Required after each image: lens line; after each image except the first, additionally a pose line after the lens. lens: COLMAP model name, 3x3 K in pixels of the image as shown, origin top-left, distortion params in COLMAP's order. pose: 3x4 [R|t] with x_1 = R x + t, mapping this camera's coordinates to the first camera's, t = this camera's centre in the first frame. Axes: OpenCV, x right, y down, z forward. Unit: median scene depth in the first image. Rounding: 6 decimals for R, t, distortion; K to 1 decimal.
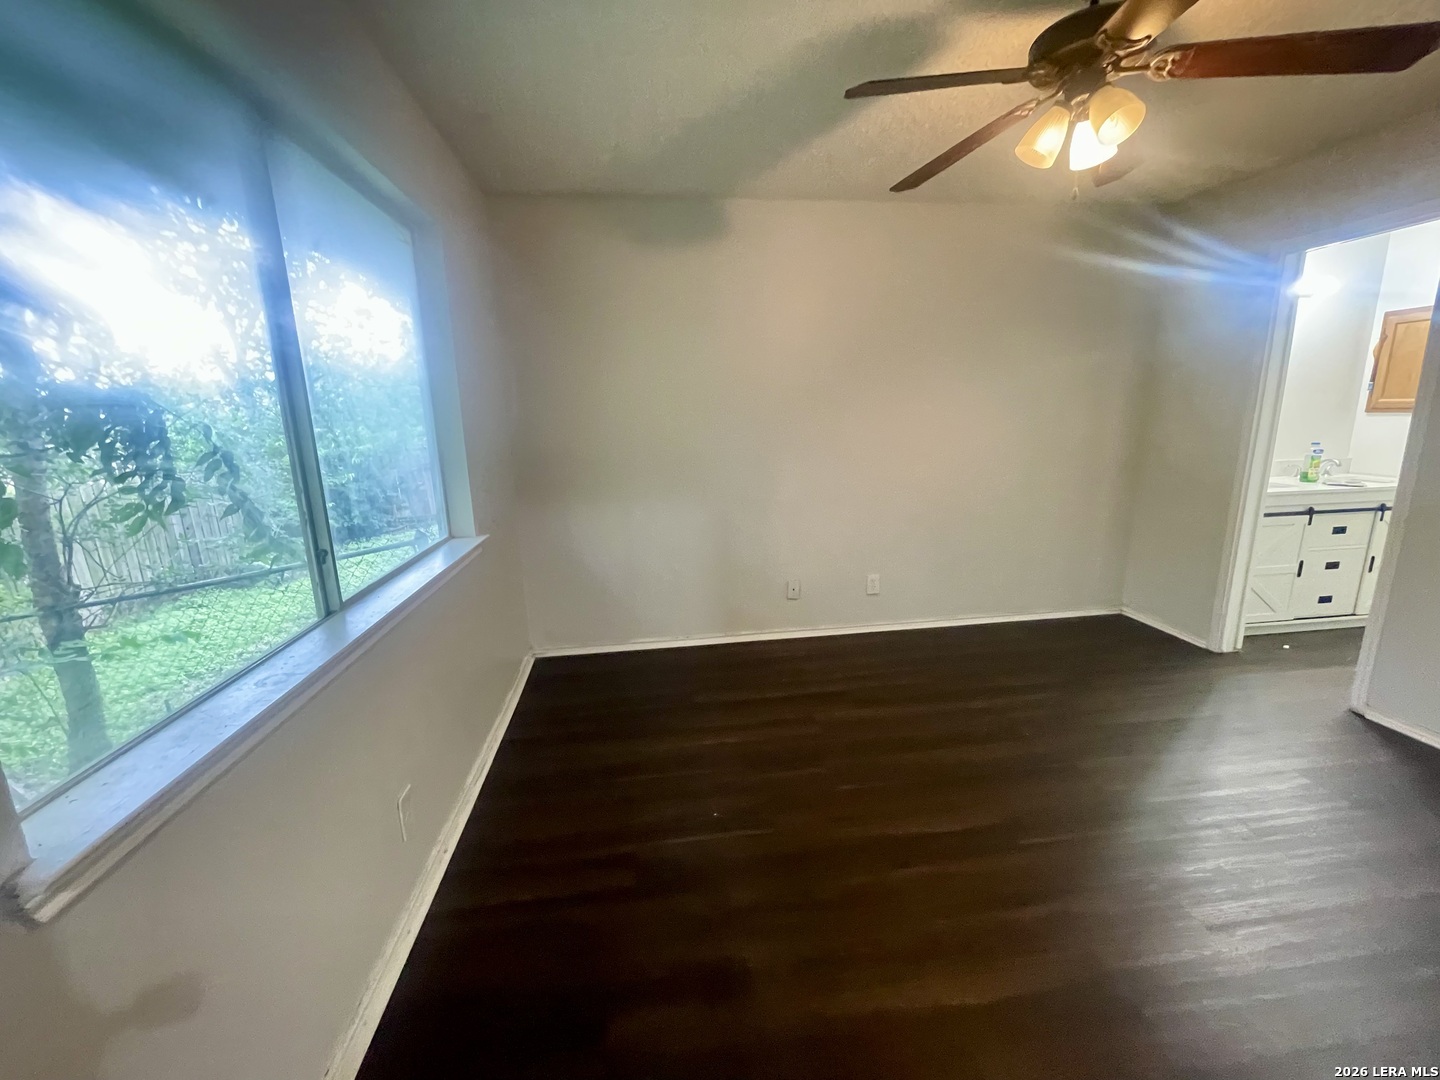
lens RADIAL K [[580.6, 0, 718.4], [0, 580.6, 521.1], [0, 0, 1]] dist [0.001401, 0.000280]
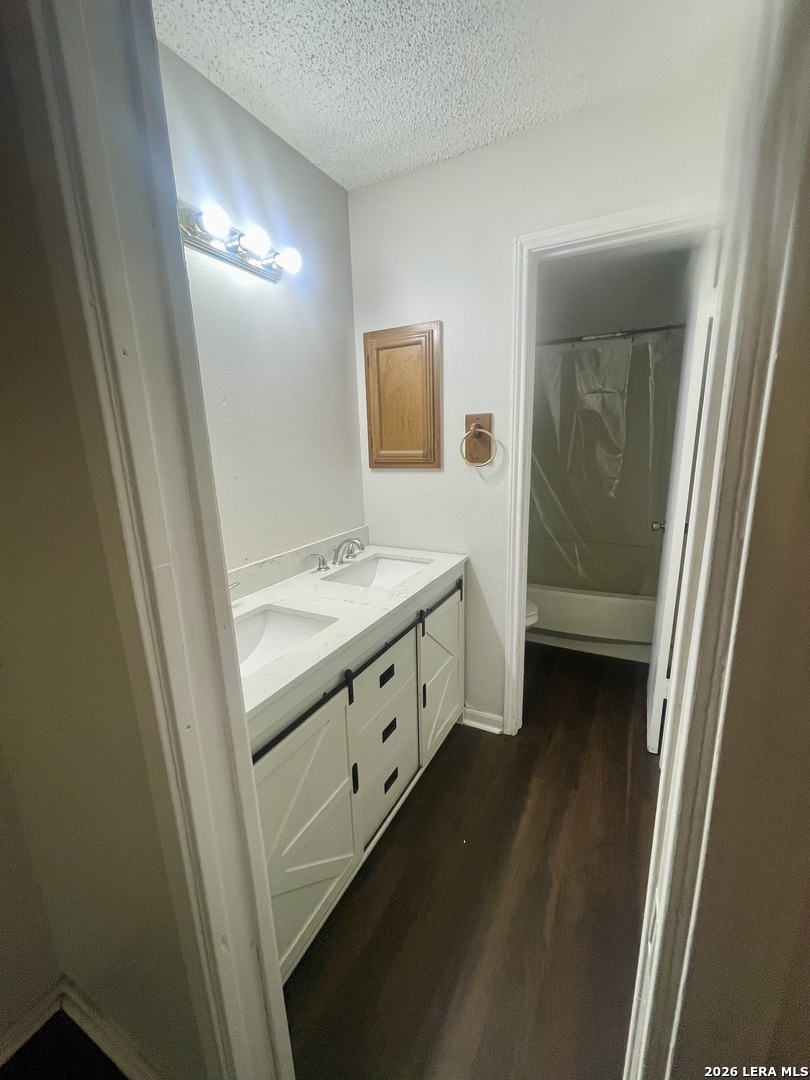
lens RADIAL K [[435.4, 0, 405.0], [0, 435.4, 540.0], [0, 0, 1]] dist [0.001401, 0.000280]
pose [[0.582182, -0.180145, 0.792850, 0.747580], [0.179590, 0.979552, 0.090695, -0.154883], [-0.792976, 0.089587, 0.602630, 0.702425]]
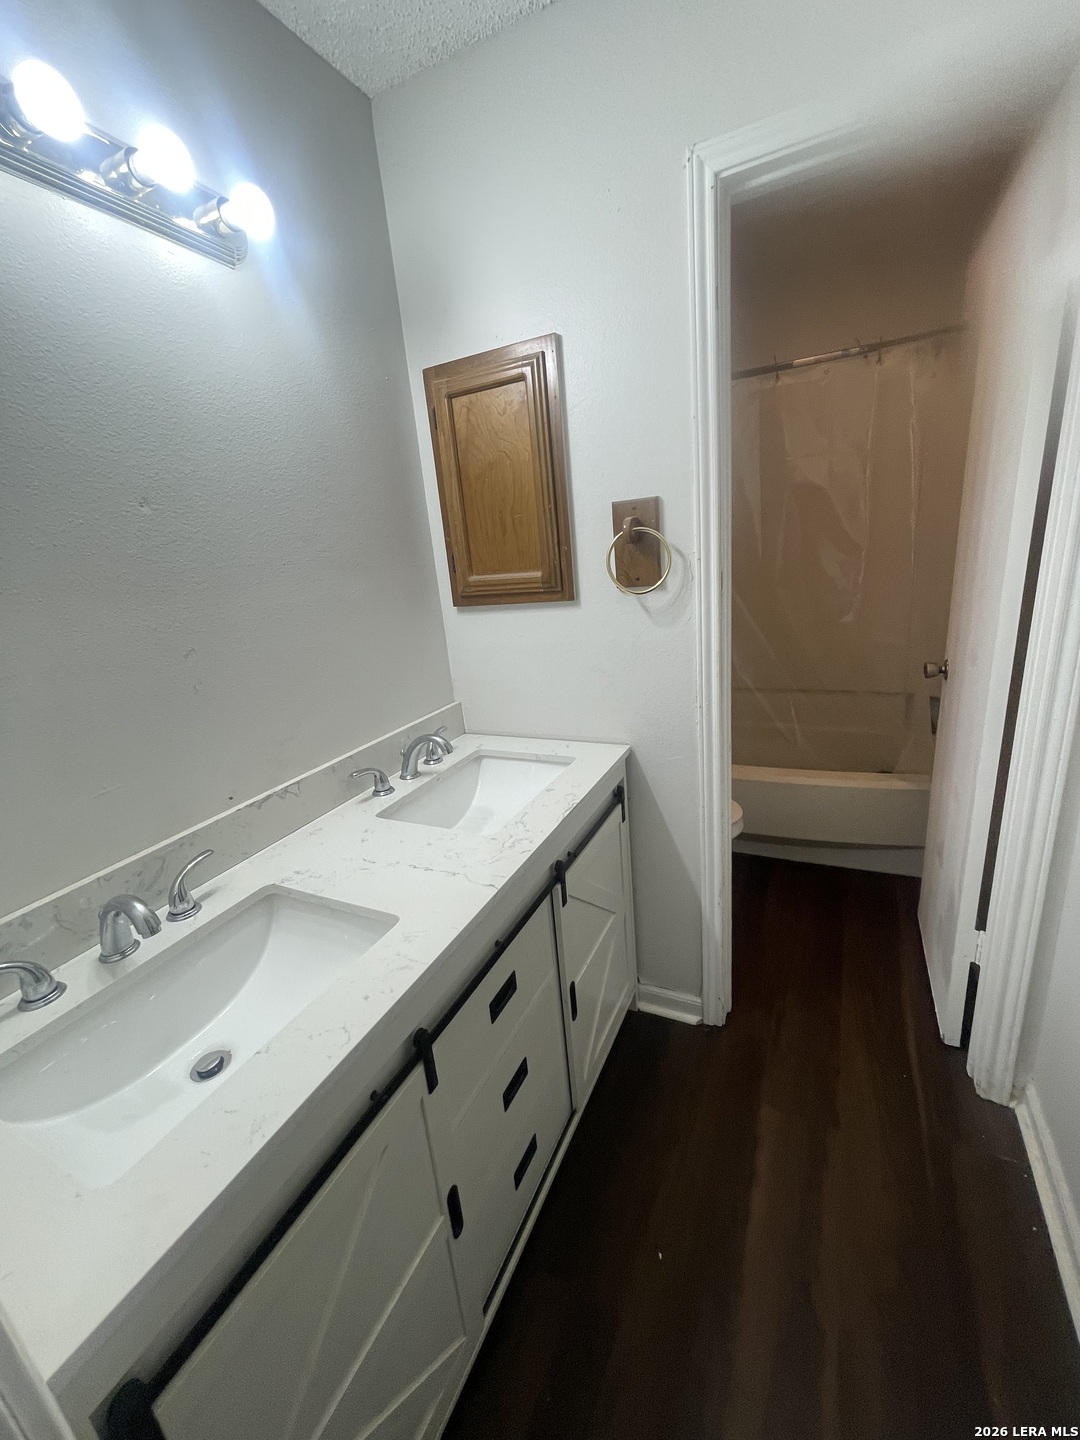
lens RADIAL K [[580.6, 0, 540.0], [0, 580.6, 720.0], [0, 0, 1]] dist [0.001401, 0.000280]
pose [[0.553846, -0.268005, 0.788307, 0.860539], [0.246820, 0.957071, 0.151970, -0.173563], [-0.795194, 0.110402, 0.596219, 0.770350]]
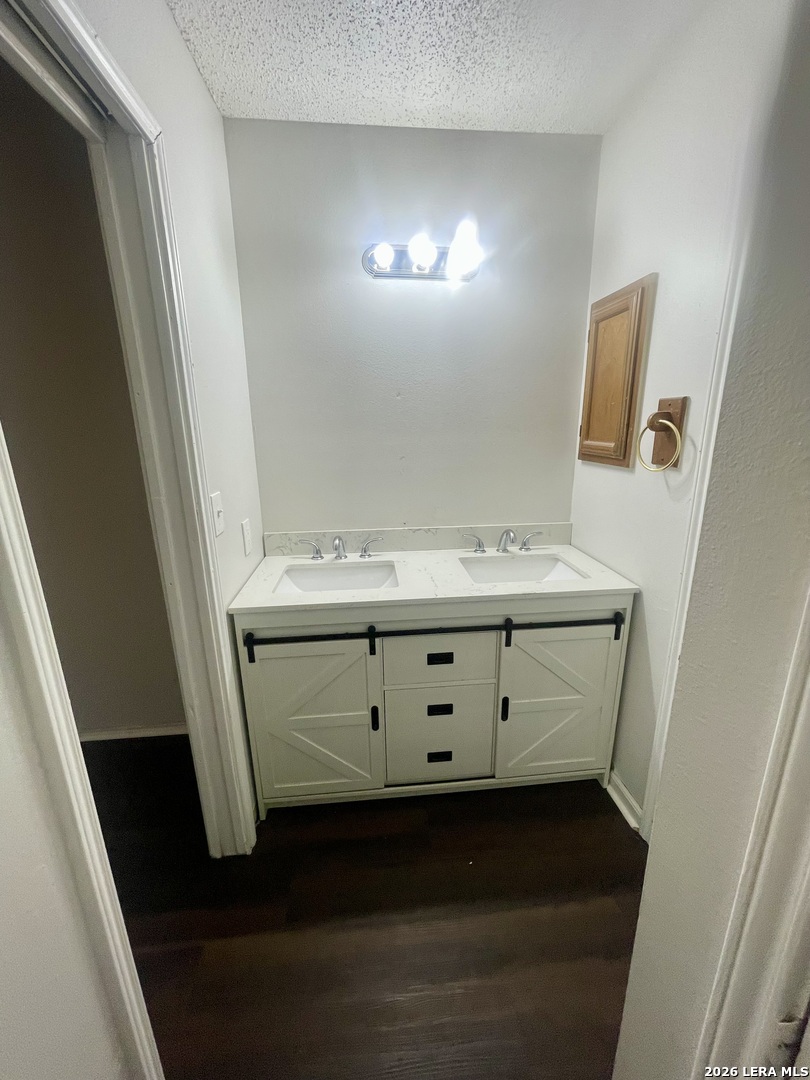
lens RADIAL K [[435.4, 0, 405.0], [0, 435.4, 540.0], [0, 0, 1]] dist [0.001401, 0.000280]
pose [[0.999493, 0.016898, -0.026967, 1.033658], [-0.015163, 0.997880, 0.063286, -0.137524], [0.027979, -0.062845, 0.997631, 0.542349]]
